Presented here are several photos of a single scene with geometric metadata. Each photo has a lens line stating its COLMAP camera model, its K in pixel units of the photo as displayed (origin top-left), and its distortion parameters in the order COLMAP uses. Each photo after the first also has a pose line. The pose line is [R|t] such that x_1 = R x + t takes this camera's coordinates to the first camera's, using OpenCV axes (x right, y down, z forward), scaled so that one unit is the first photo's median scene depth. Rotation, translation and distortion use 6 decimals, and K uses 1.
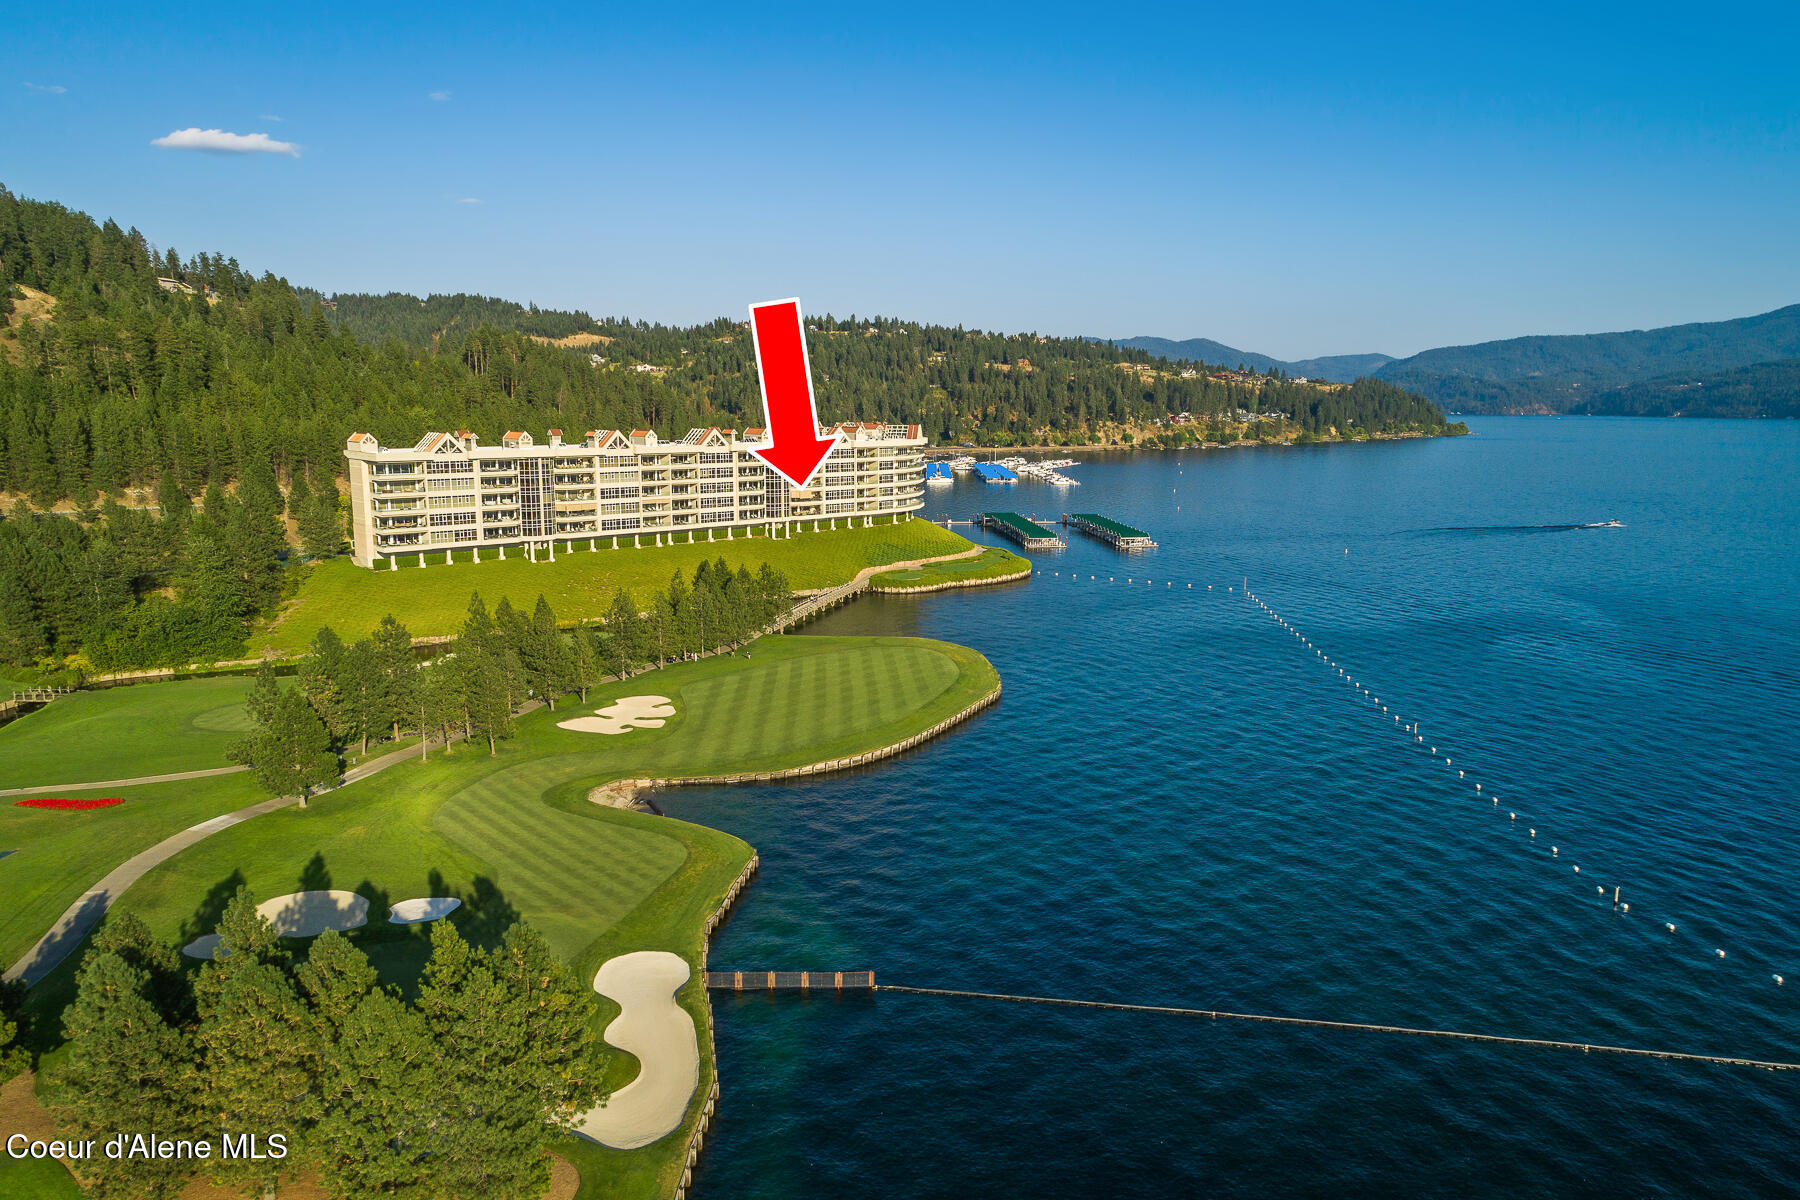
lens RADIAL K [[1175.3, 0, 900.0], [0, 1175.3, 600.0], [0, 0, 1]] dist [0.001838, 0.002875]
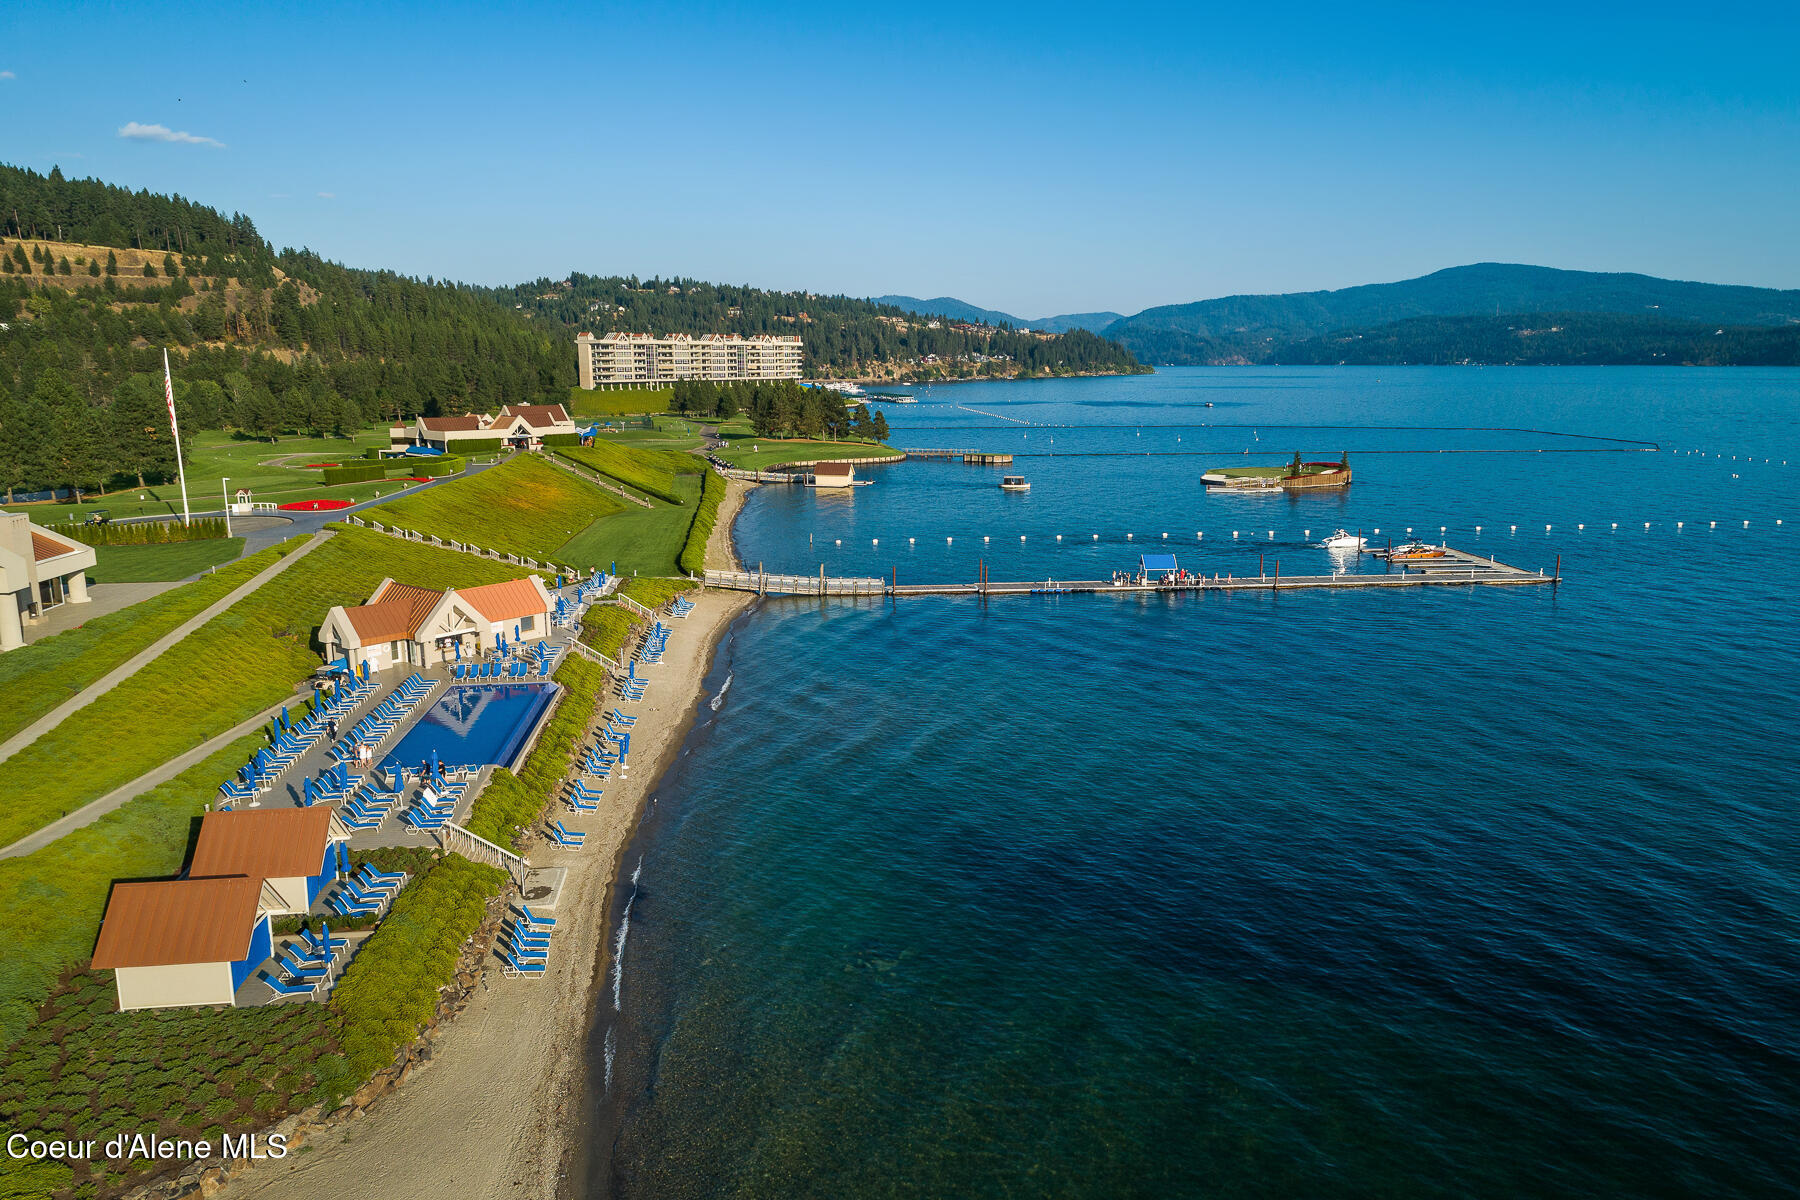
lens RADIAL K [[1197.2, 0, 900.0], [0, 1197.2, 600.0], [0, 0, 1]] dist [0.002134, -0.001492]
pose [[0.978753, -0.049811, 0.198901, -0.063721], [0.044133, 0.998484, 0.032880, 0.062949], [-0.200237, -0.023403, 0.979468, -0.273298]]
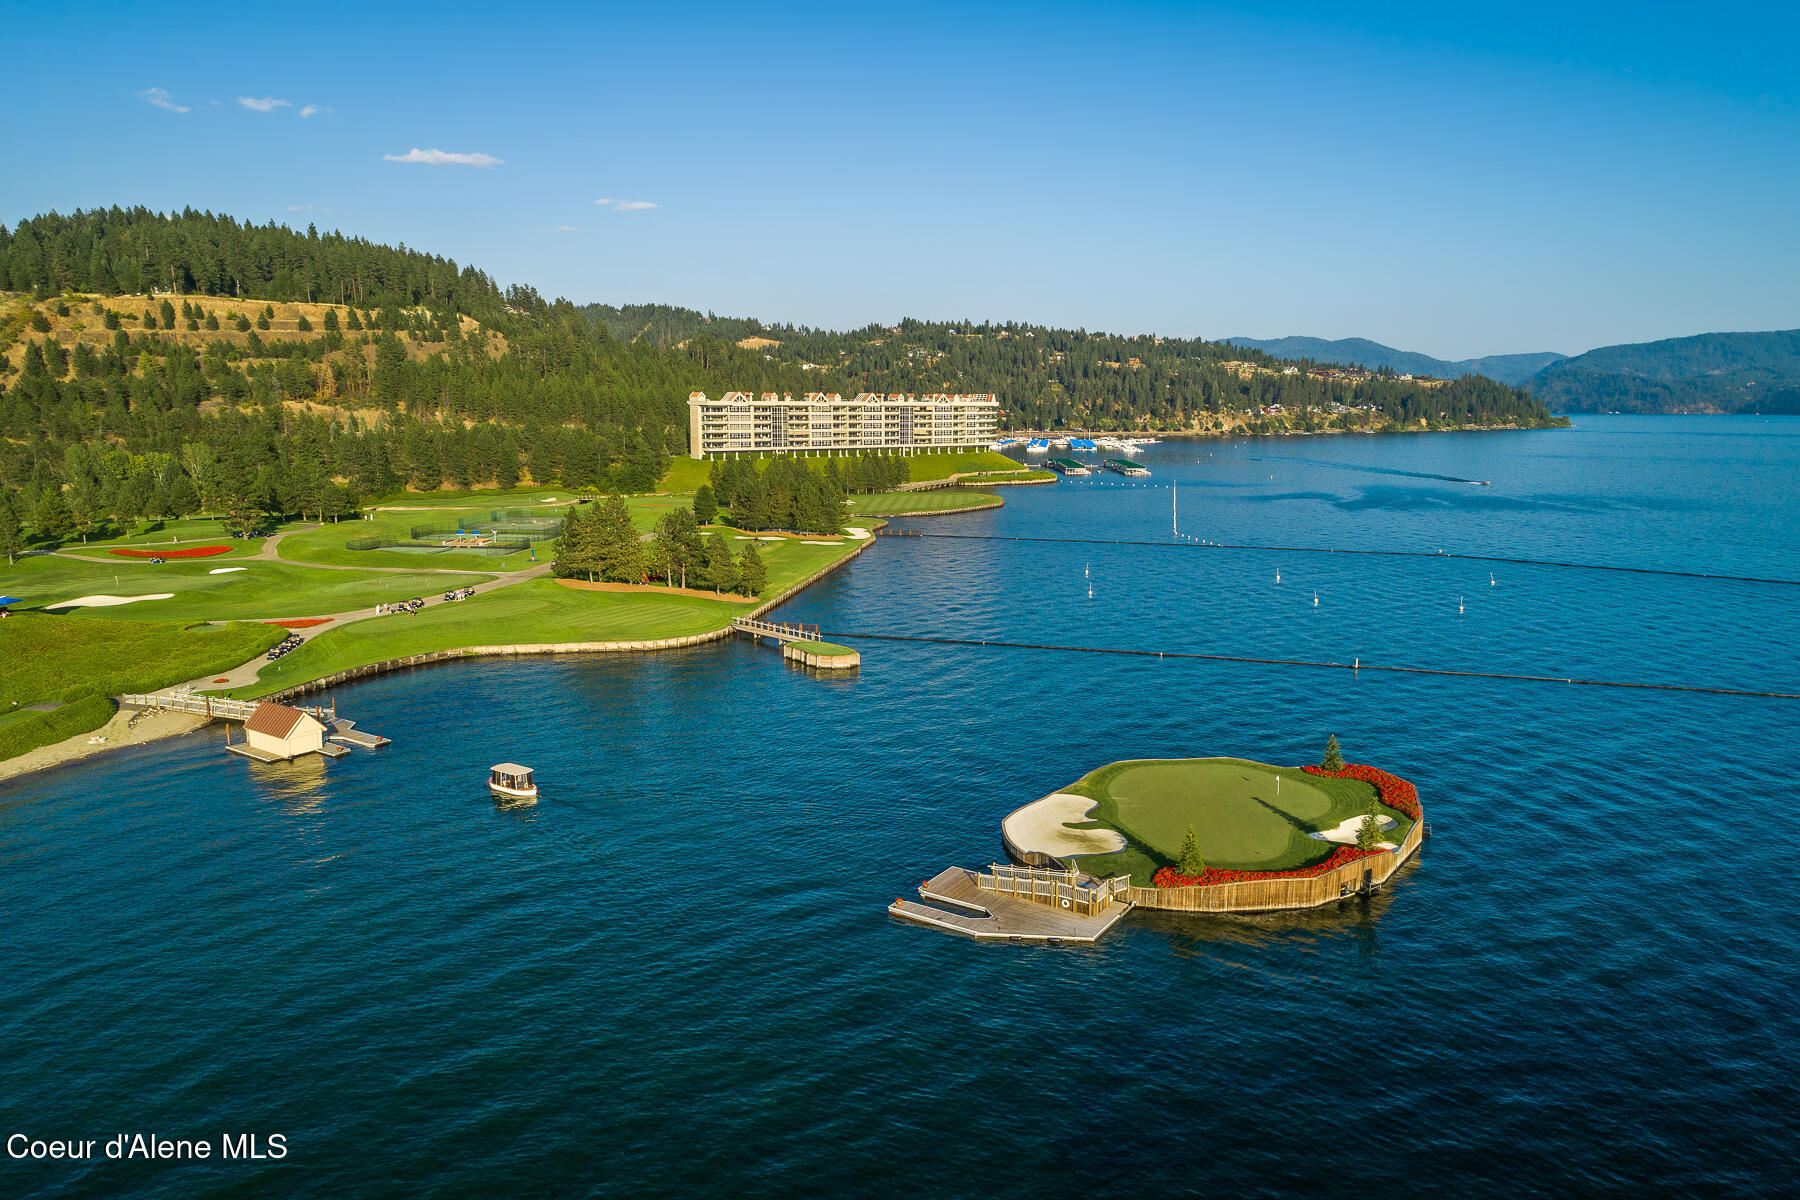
lens RADIAL K [[1175.3, 0, 900.0], [0, 1175.3, 600.0], [0, 0, 1]] dist [0.001838, 0.002875]
pose [[0.992313, 0.020789, -0.121996, 0.024371], [-0.020951, 0.999780, -0.000046, 0.037545], [0.121968, 0.002602, 0.992531, -0.171916]]
